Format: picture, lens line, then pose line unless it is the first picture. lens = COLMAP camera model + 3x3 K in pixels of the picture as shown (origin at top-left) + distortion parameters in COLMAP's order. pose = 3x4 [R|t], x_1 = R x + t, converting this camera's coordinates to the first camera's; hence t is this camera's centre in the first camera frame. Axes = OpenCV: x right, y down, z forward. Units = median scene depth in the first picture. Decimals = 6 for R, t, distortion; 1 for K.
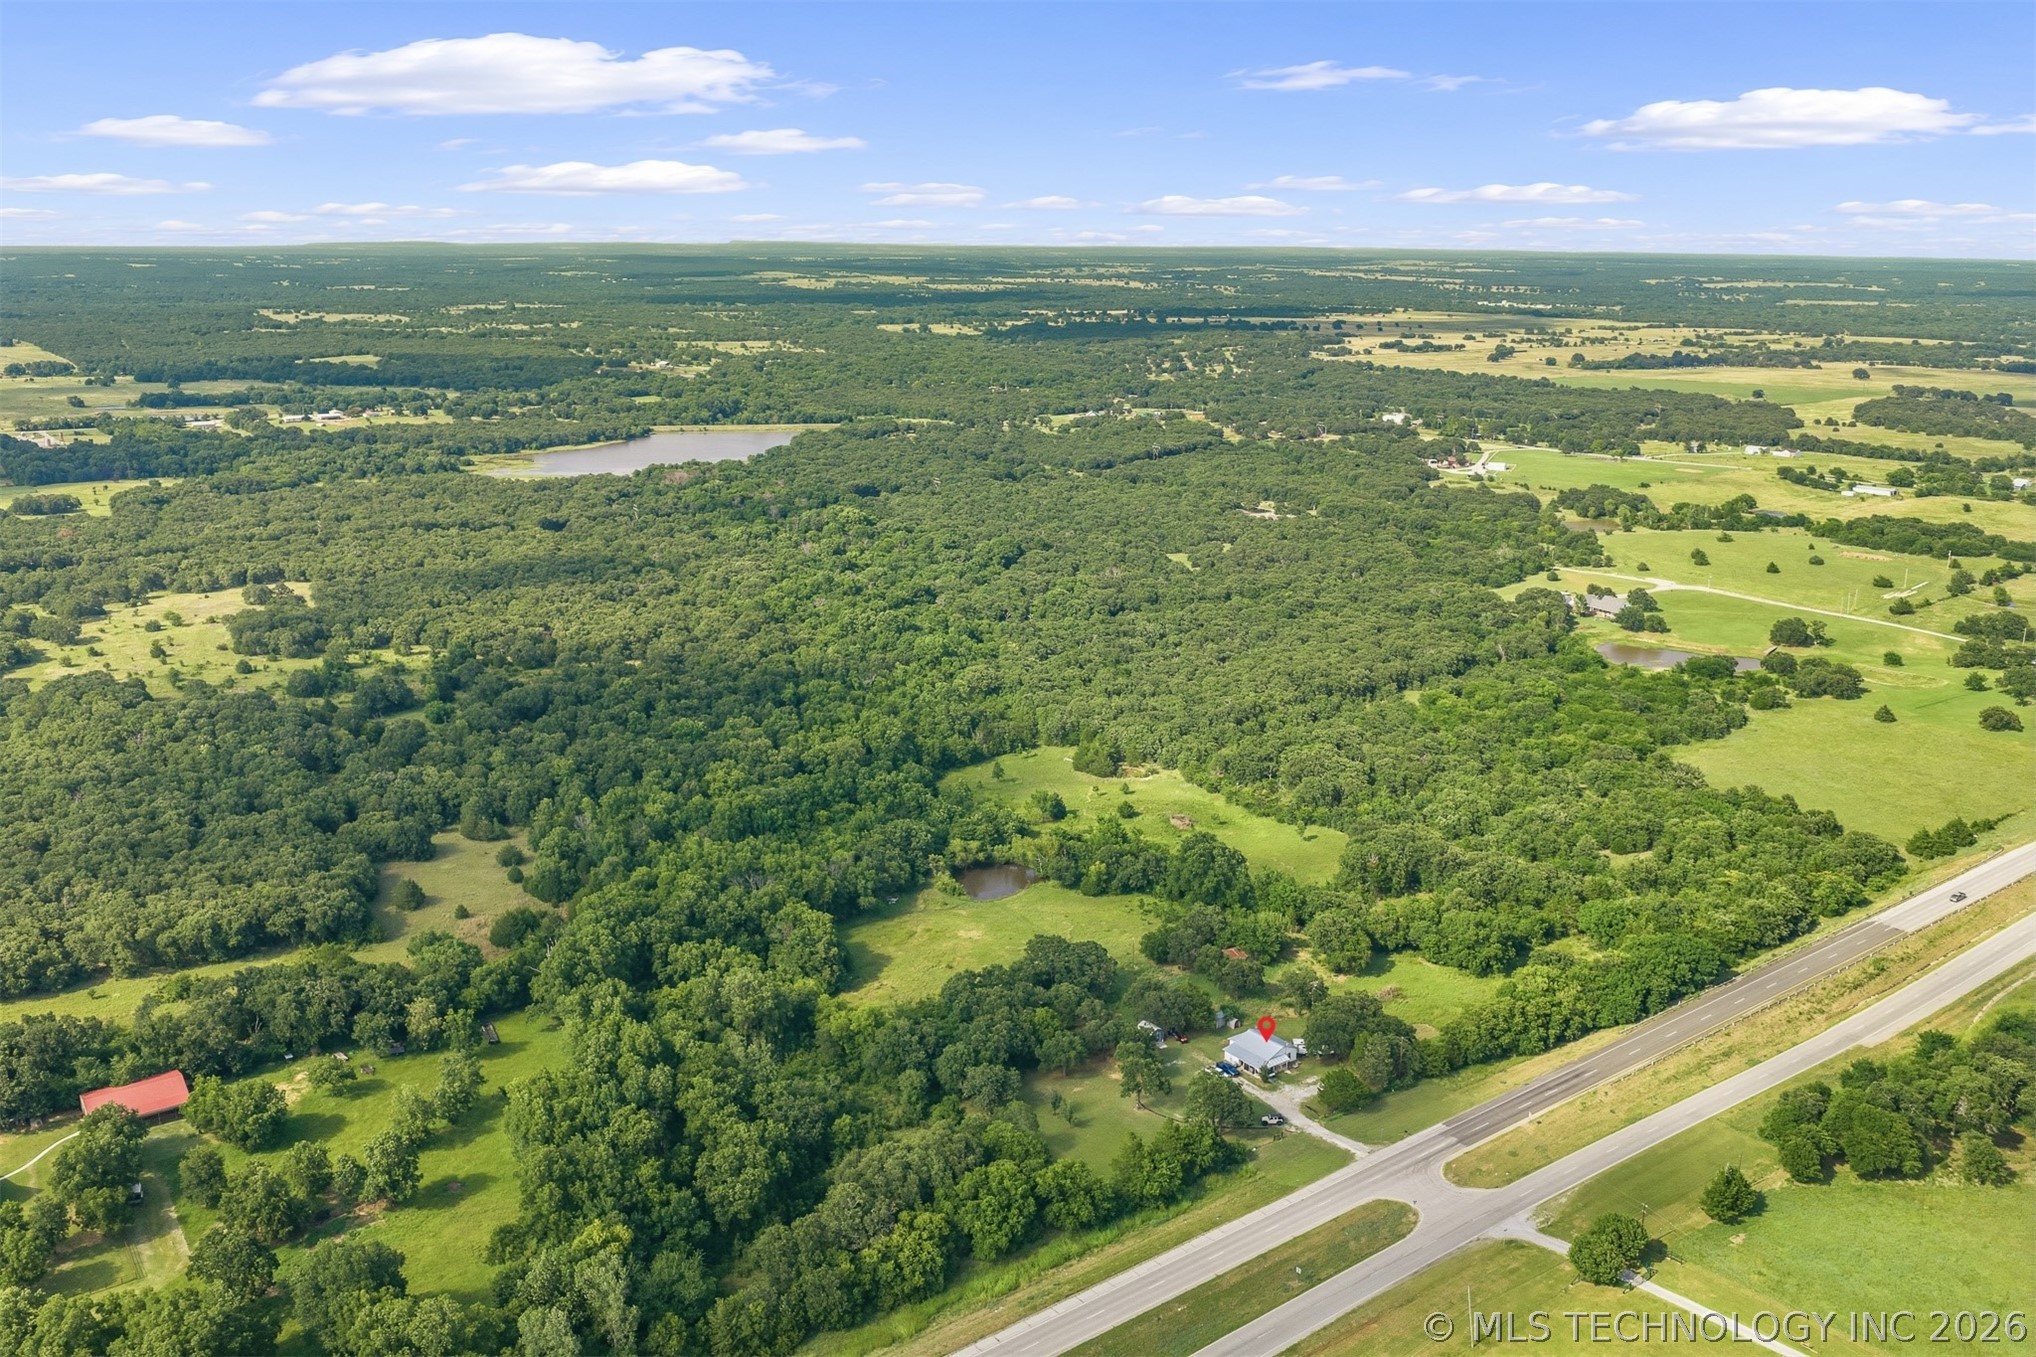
lens RADIAL K [[1701.0, 0, 1023.2], [0, 1701.0, 617.5], [0, 0, 1]] dist [-0.000730, -0.004987]
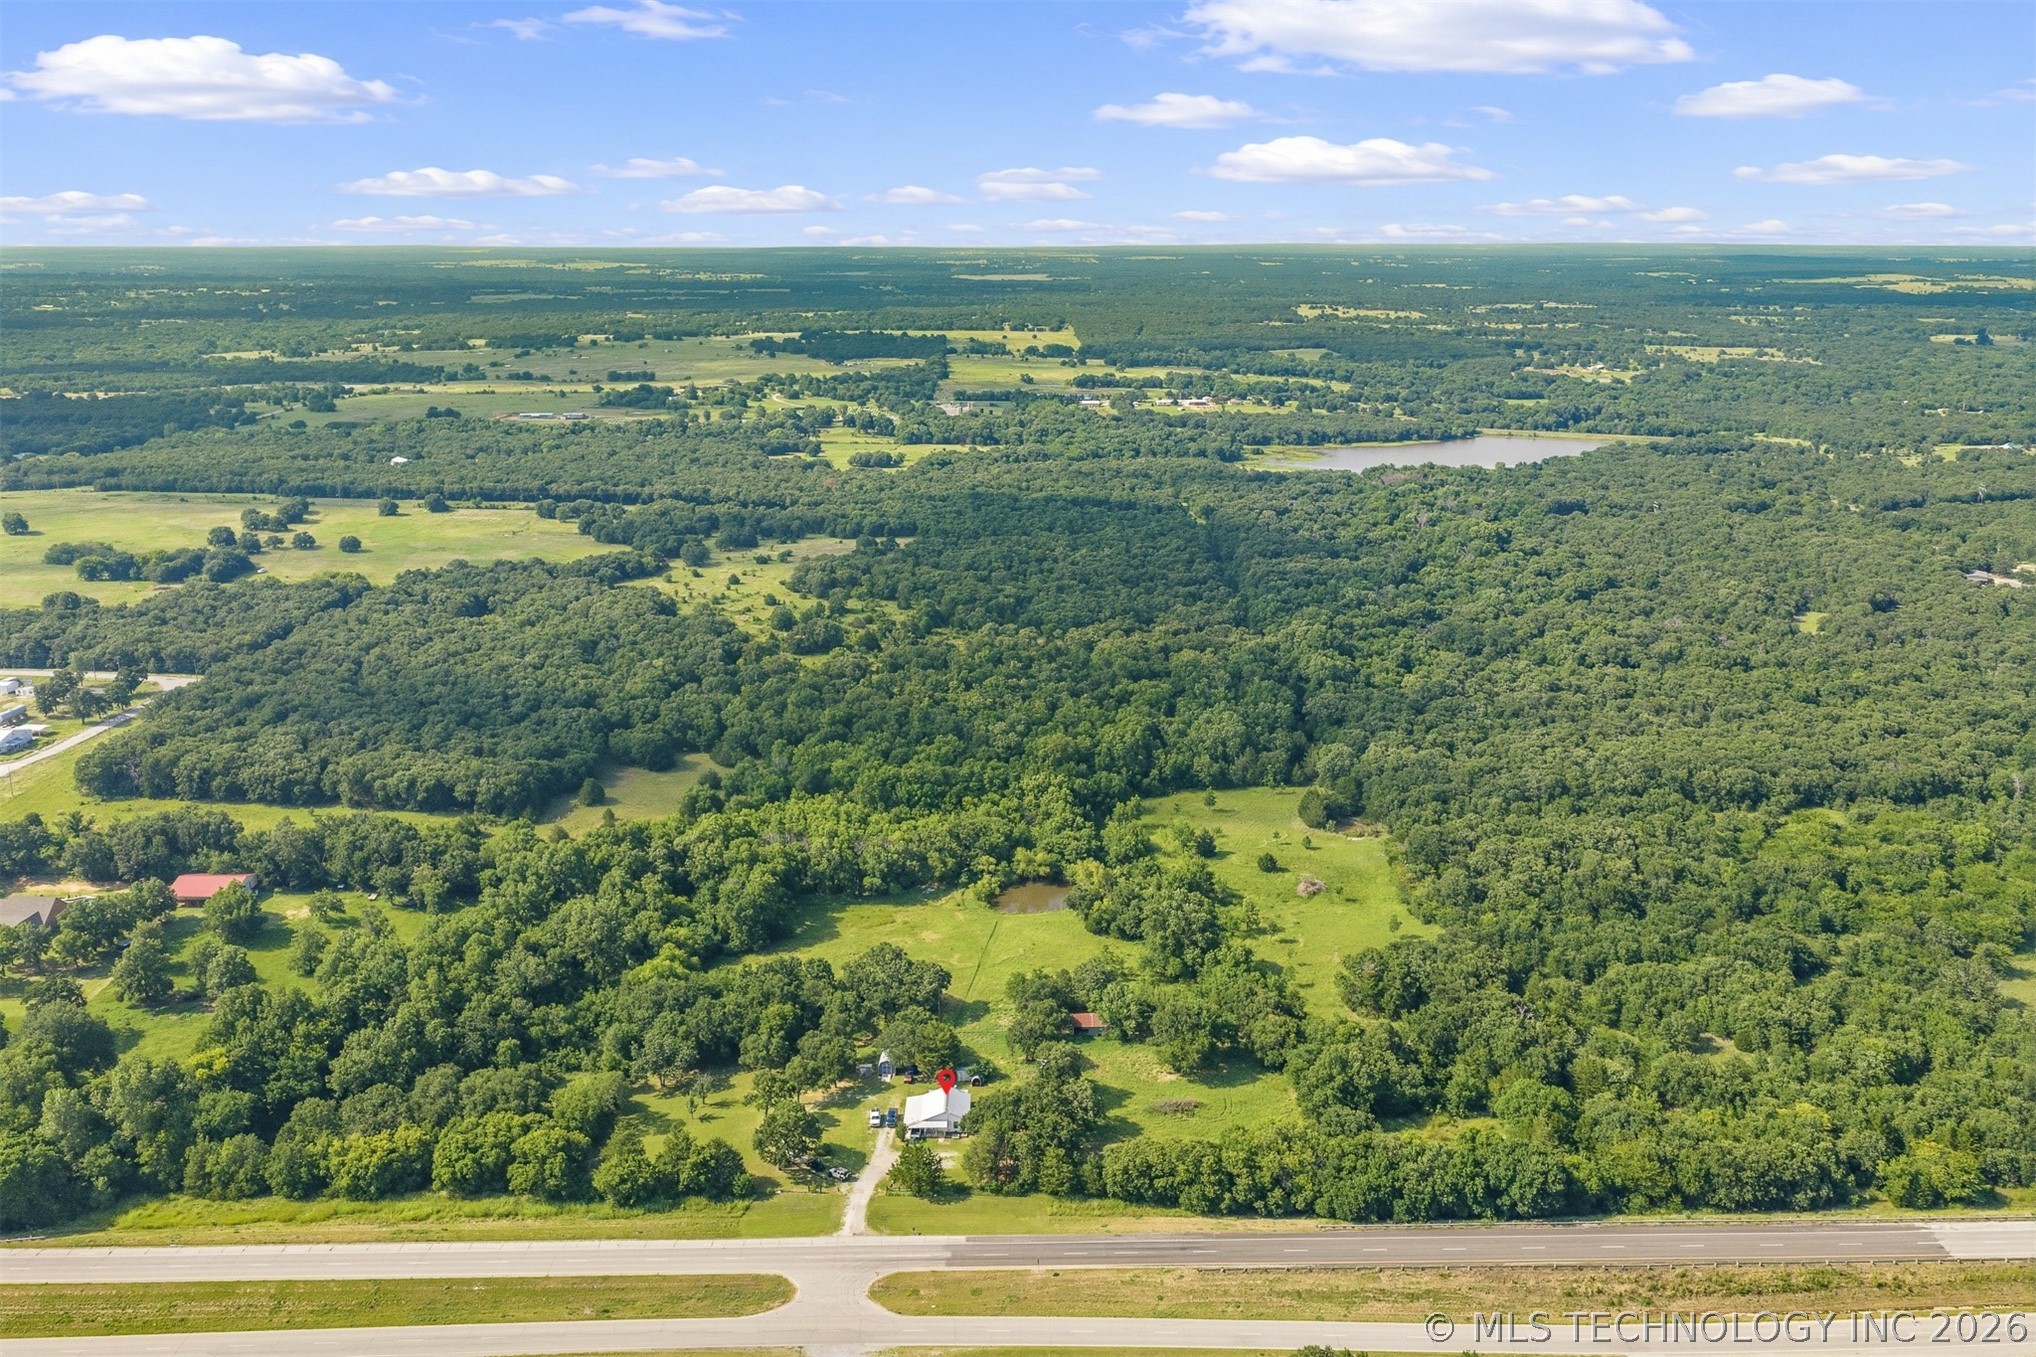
lens RADIAL K [[1701.0, 0, 1023.2], [0, 1701.0, 617.5], [0, 0, 1]] dist [-0.000730, -0.004987]
pose [[0.799817, 0.124763, -0.587134, 0.171327], [-0.124868, 0.991344, 0.040556, -0.013179], [0.587112, 0.040876, 0.808473, 0.068562]]
